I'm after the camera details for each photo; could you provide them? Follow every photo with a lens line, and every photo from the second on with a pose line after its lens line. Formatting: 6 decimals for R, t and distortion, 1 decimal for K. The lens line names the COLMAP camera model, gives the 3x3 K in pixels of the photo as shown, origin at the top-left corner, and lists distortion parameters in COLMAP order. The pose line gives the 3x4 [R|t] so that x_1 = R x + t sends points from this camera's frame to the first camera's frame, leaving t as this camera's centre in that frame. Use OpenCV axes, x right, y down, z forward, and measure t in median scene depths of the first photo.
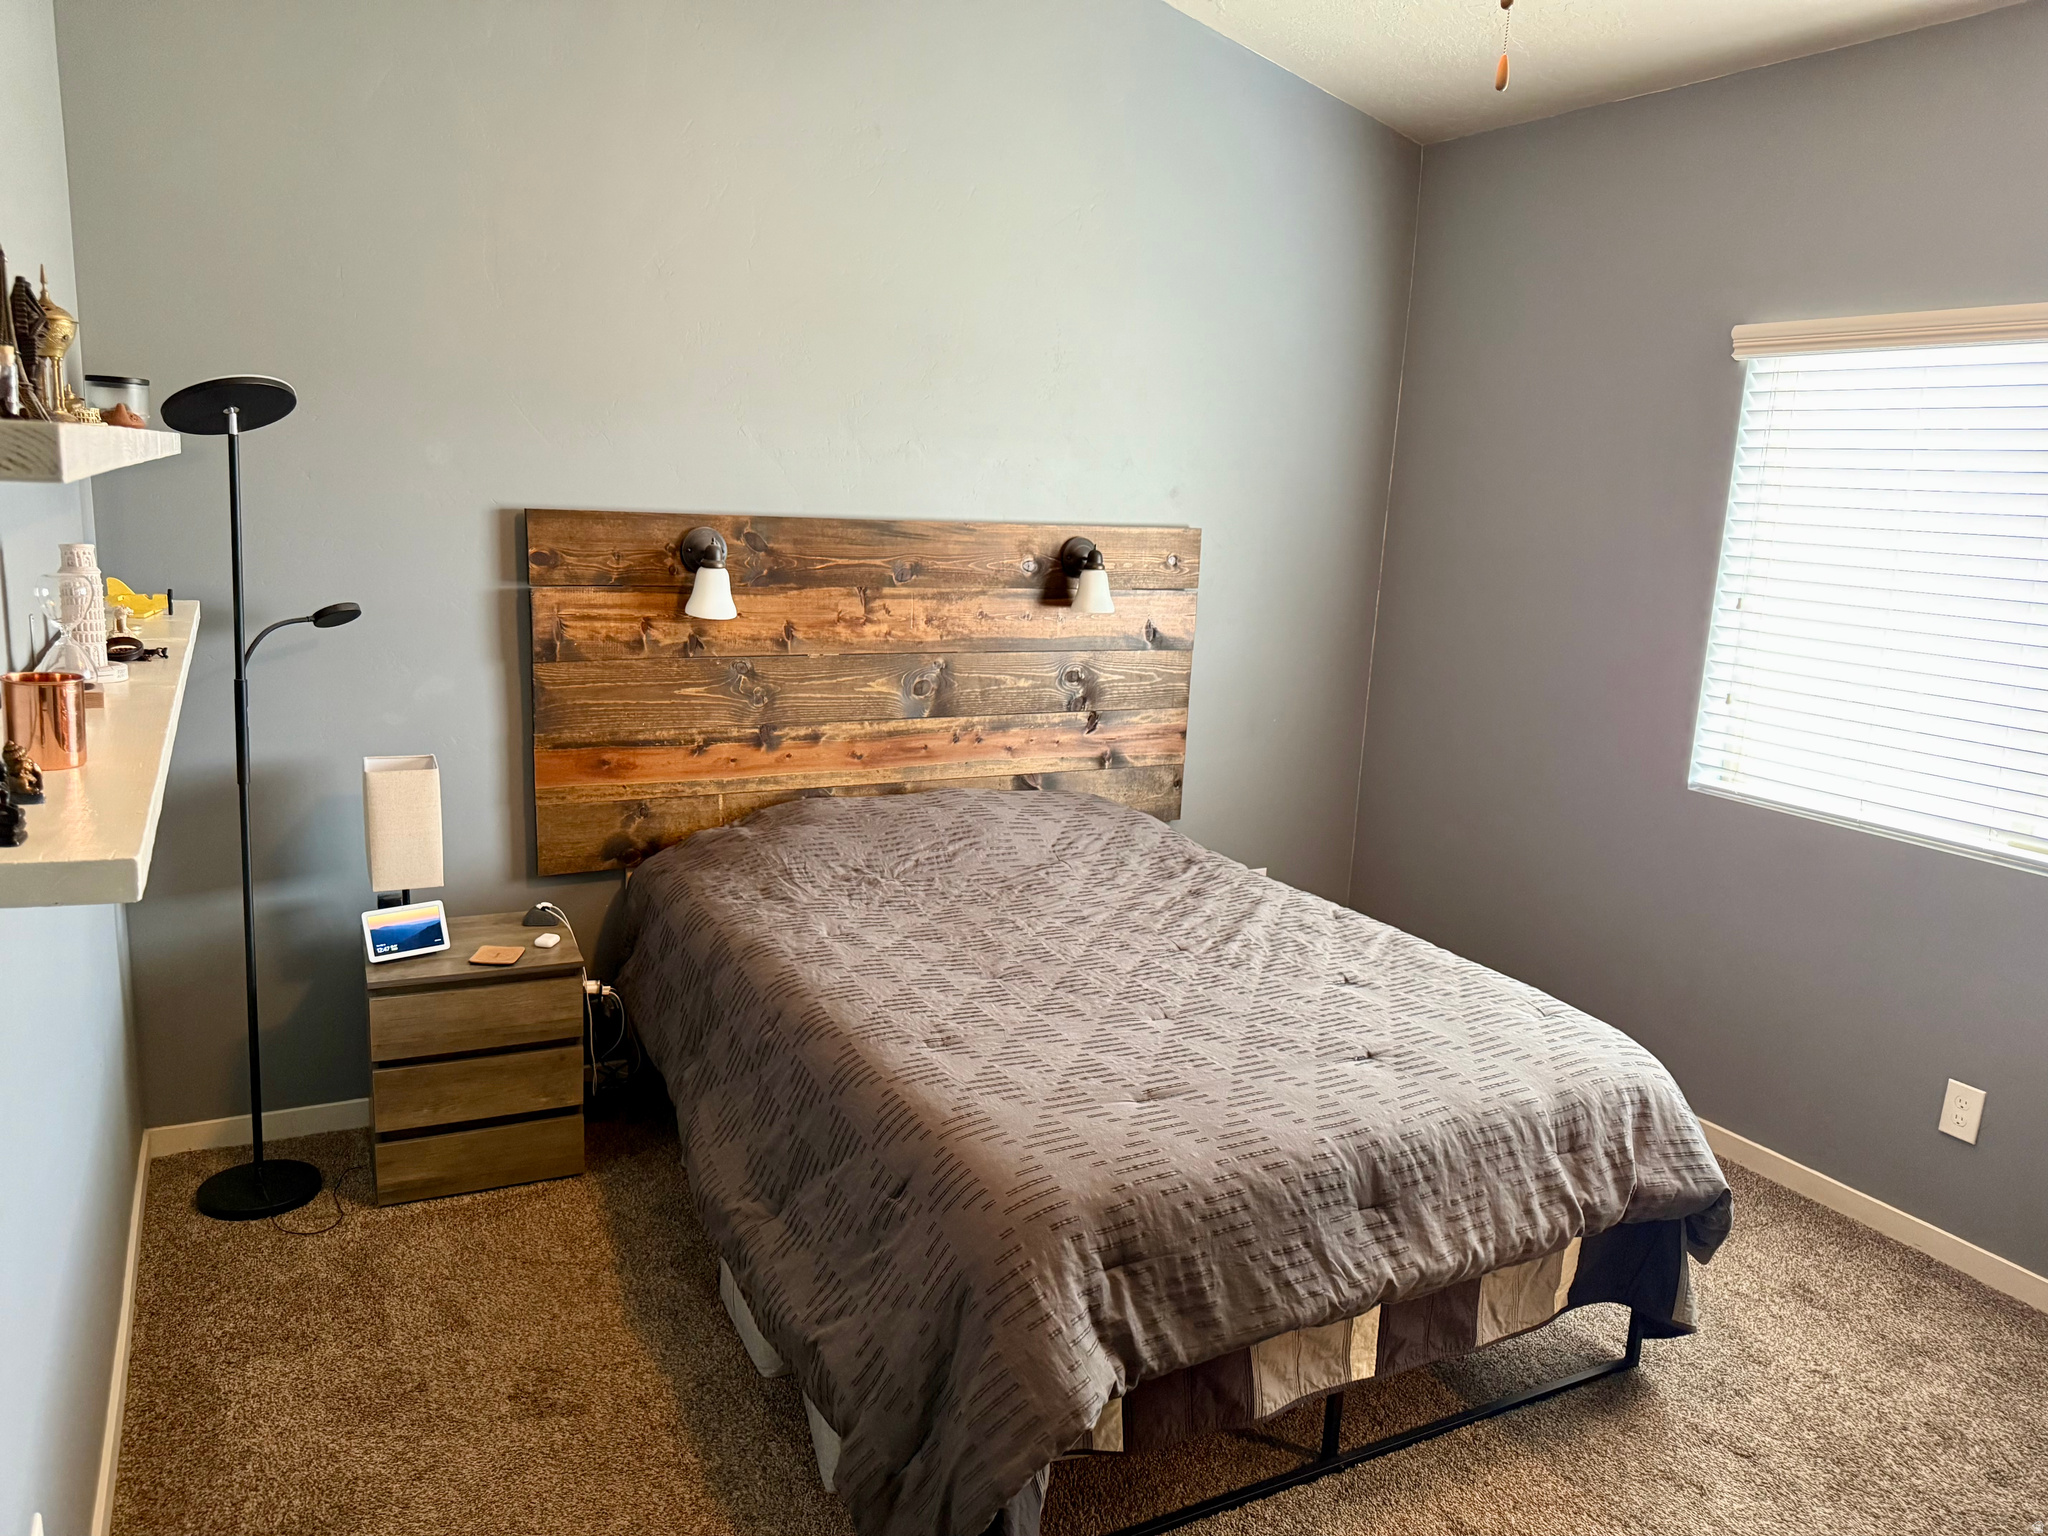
lens RADIAL K [[1438.1, 0, 1041.9], [0, 1438.1, 753.3], [0, 0, 1]] dist [0.056127, -0.028621]
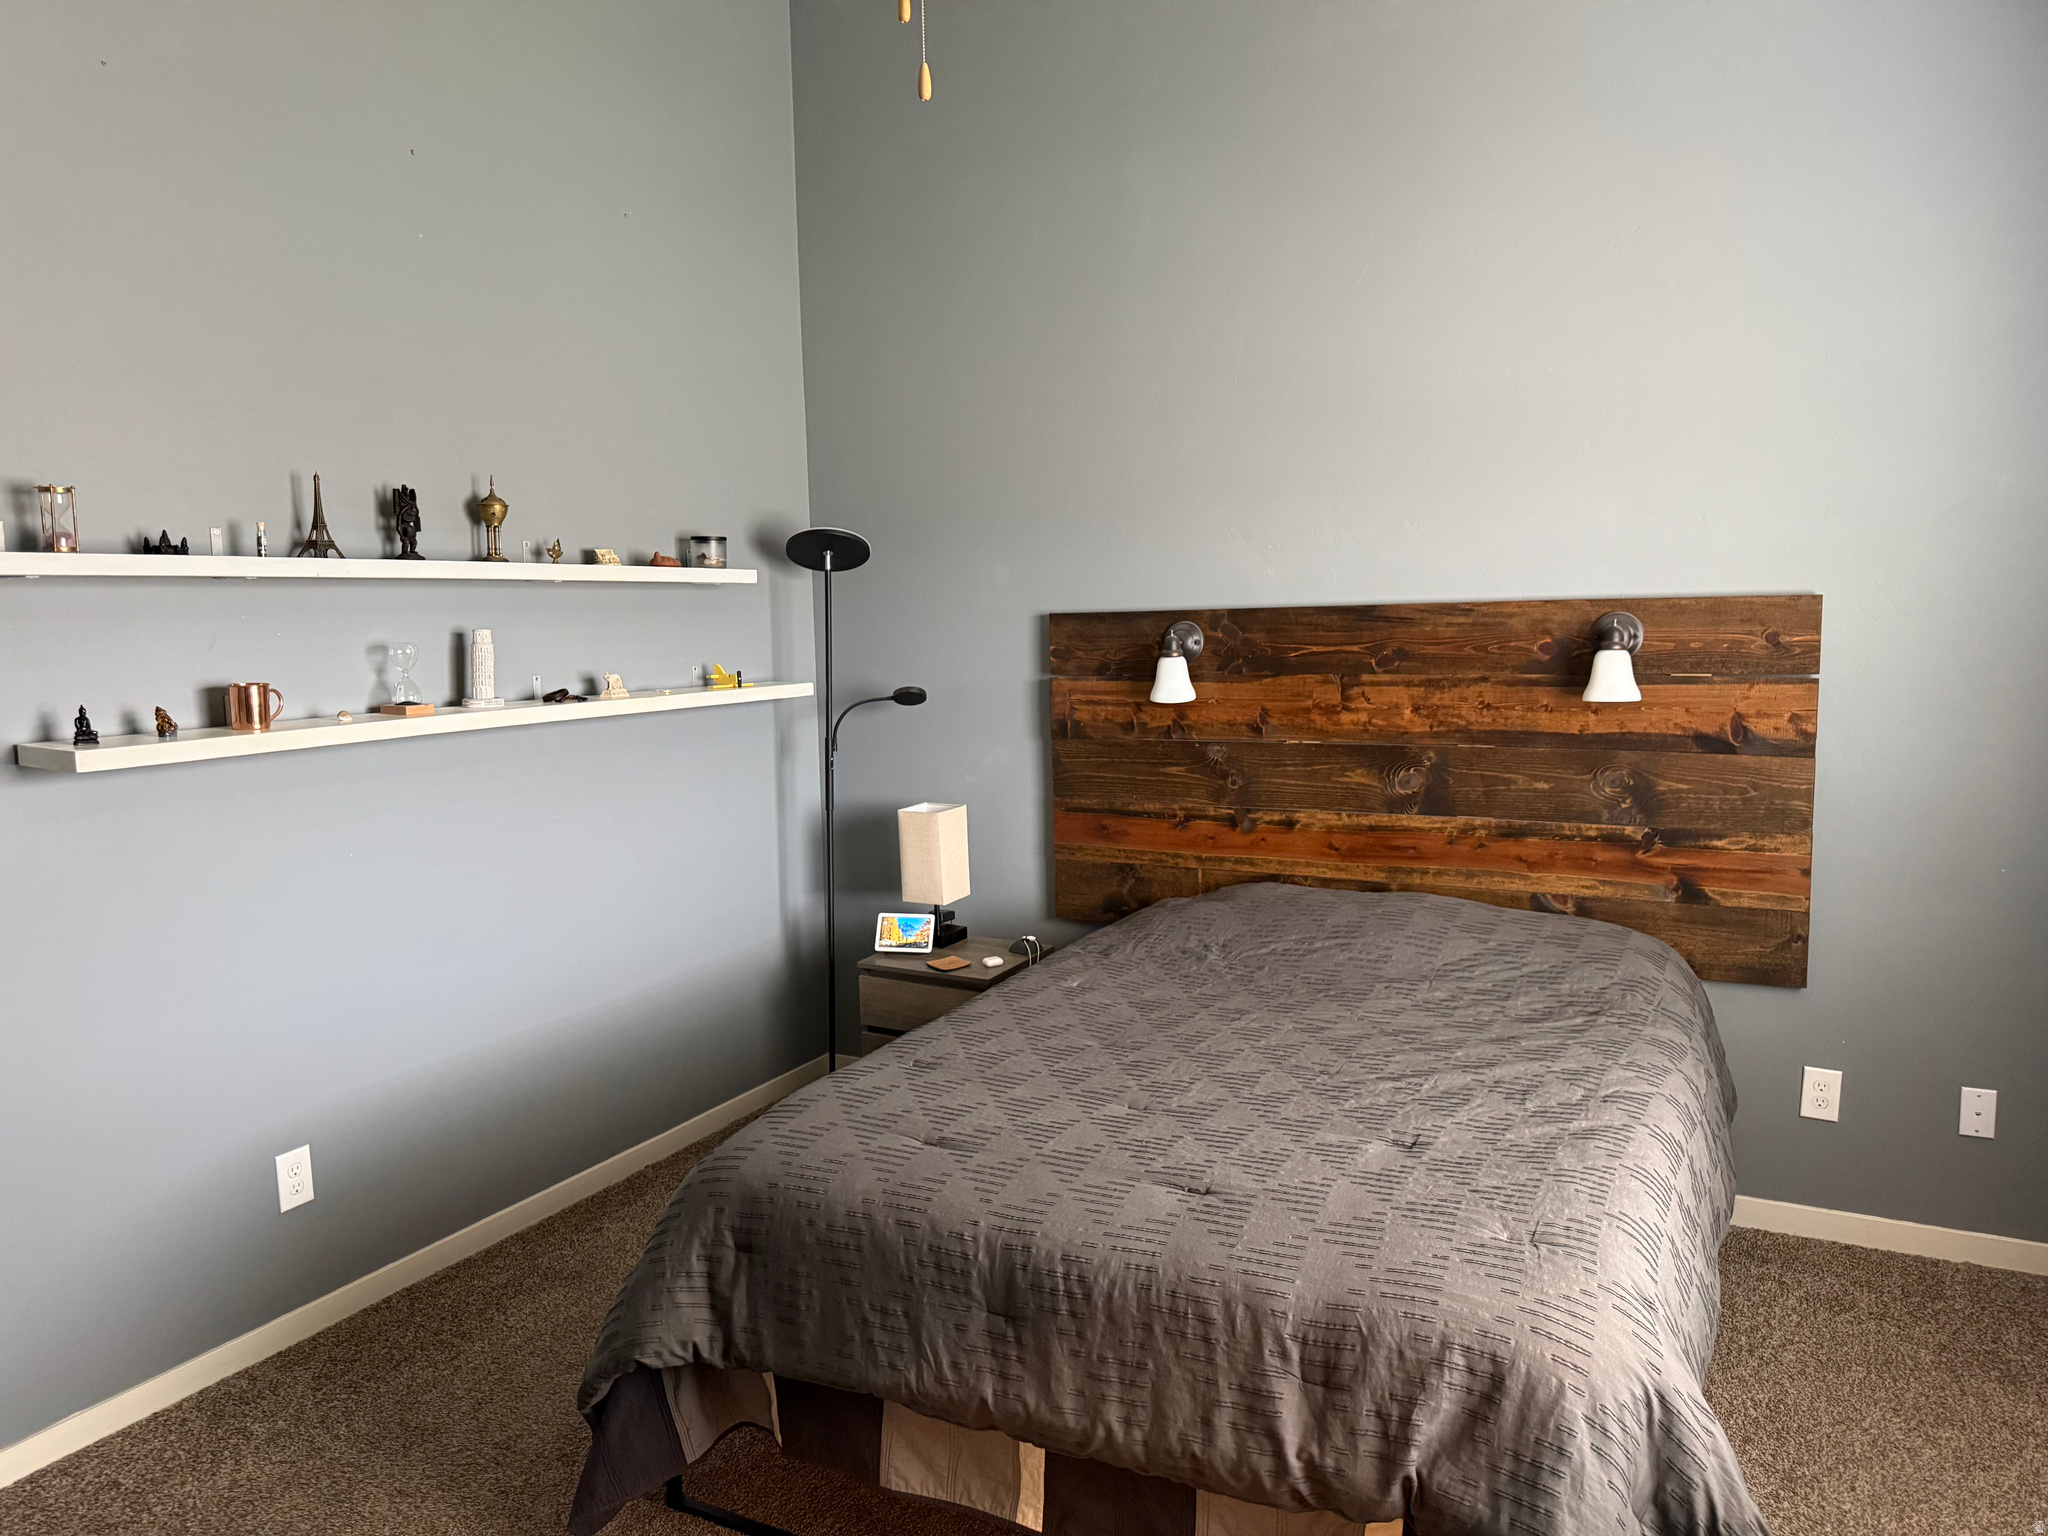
lens RADIAL K [[1438.1, 0, 1035.2], [0, 1438.1, 780.7], [0, 0, 1]] dist [0.056127, -0.028621]
pose [[0.559740, 0.039887, -0.827707, 0.625275], [-0.109589, 0.993631, -0.026227, 0.005242], [0.821390, 0.105388, 0.560547, 0.314781]]
